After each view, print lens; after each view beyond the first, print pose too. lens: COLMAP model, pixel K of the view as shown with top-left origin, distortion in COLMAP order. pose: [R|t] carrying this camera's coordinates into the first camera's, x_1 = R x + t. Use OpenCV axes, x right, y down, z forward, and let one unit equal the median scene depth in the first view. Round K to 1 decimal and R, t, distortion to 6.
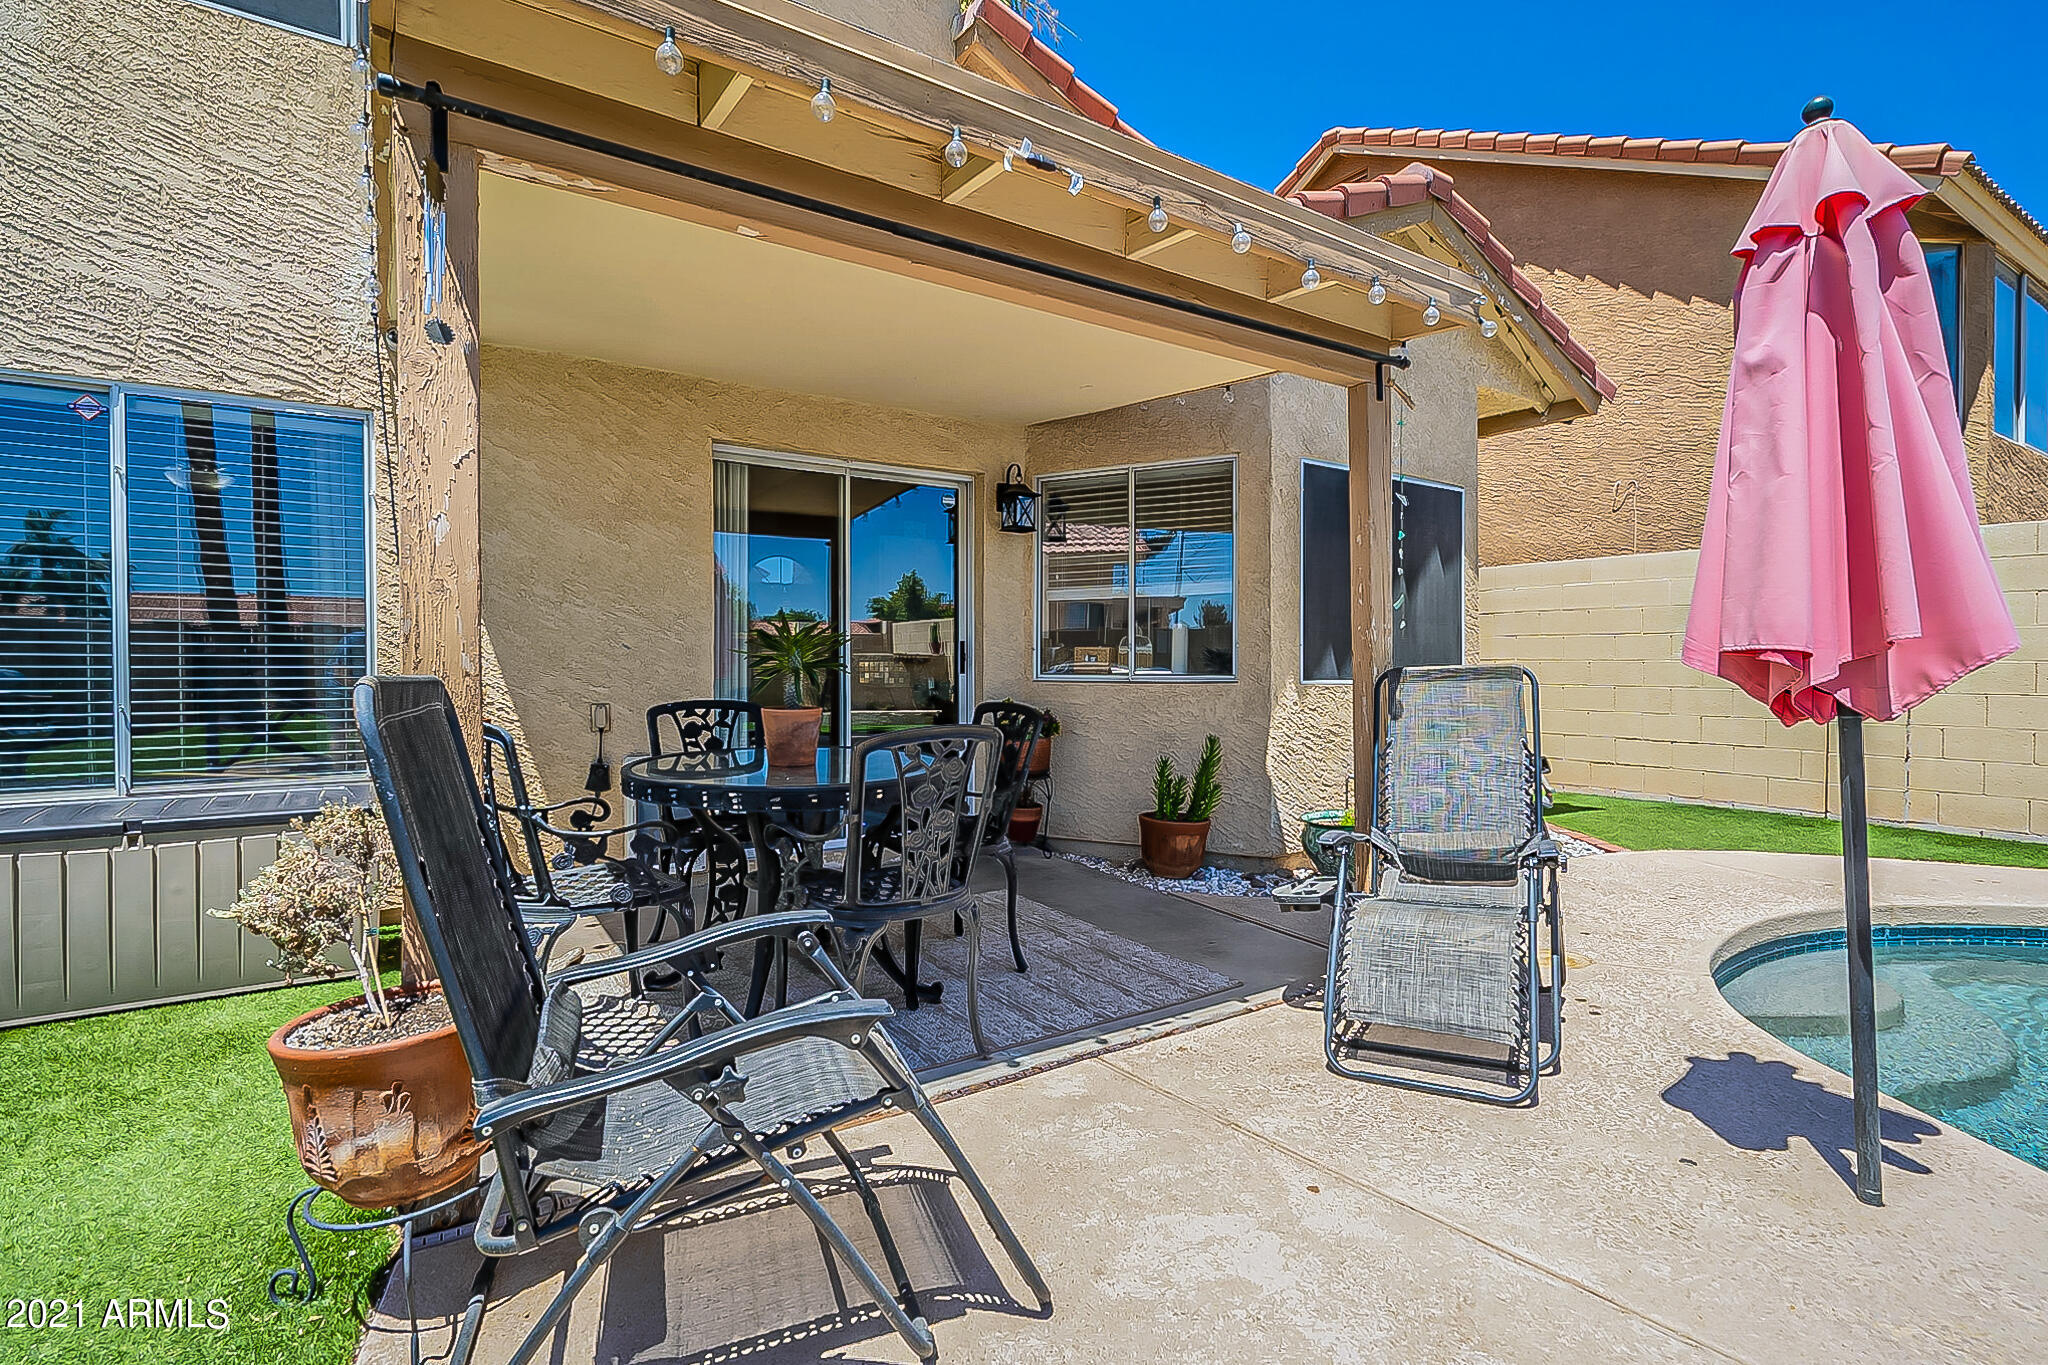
lens RADIAL K [[941.6, 0, 1022.8], [0, 941.6, 677.2], [0, 0, 1]] dist [-0.001171, 0.000223]
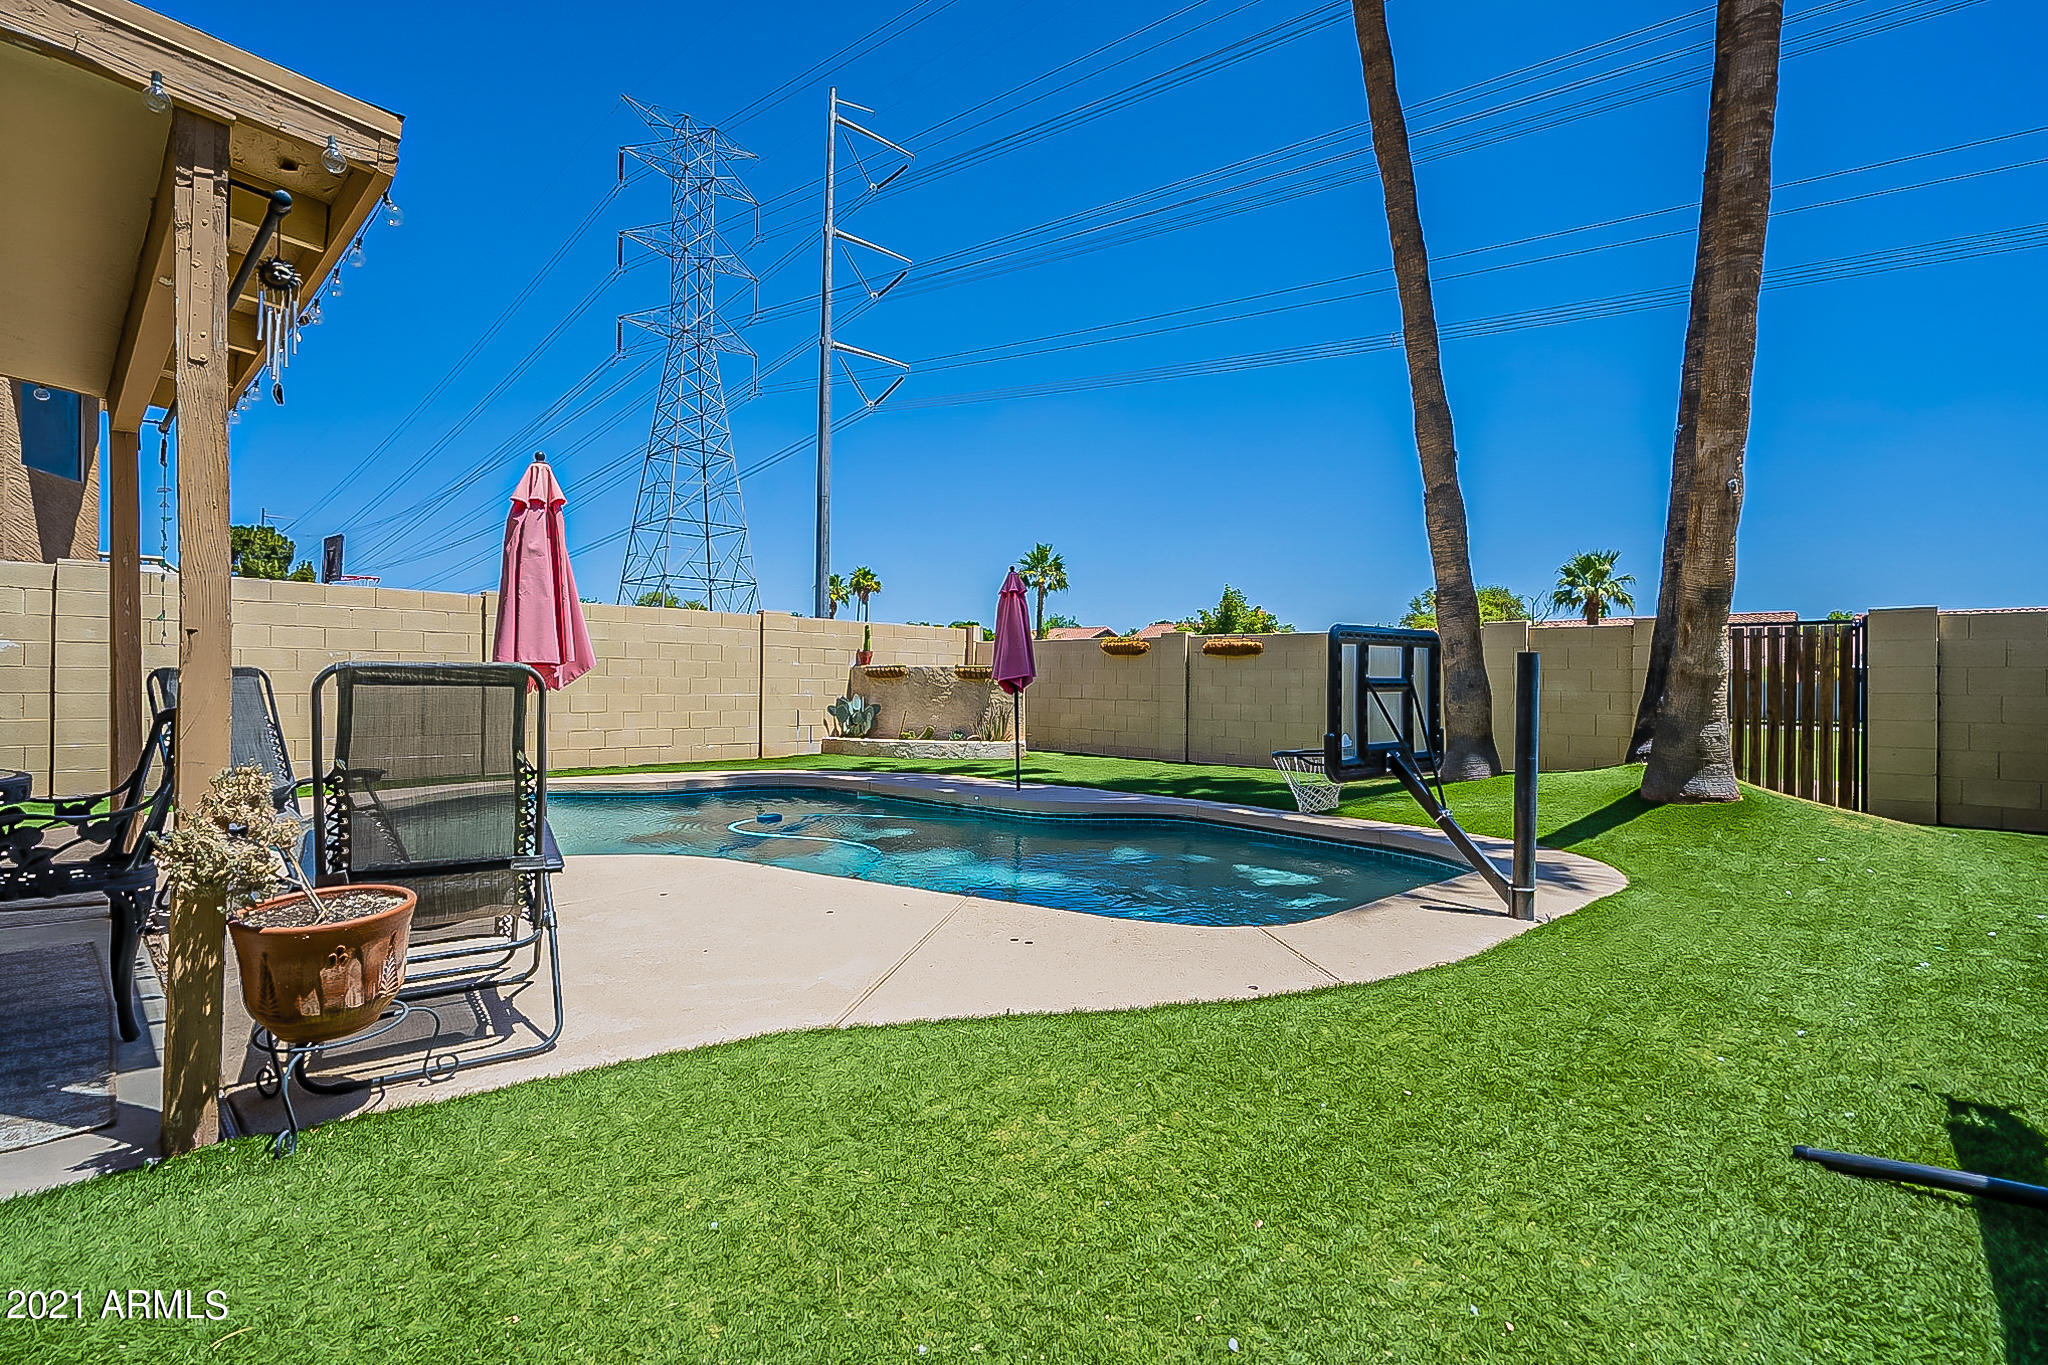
lens RADIAL K [[941.6, 0, 1022.8], [0, 941.6, 677.2], [0, 0, 1]] dist [-0.001171, 0.000223]
pose [[-0.222413, 0.005384, 0.974938, -1.005988], [0.004707, 0.999979, -0.004449, 0.012740], [-0.974941, 0.003599, -0.222433, 0.140993]]
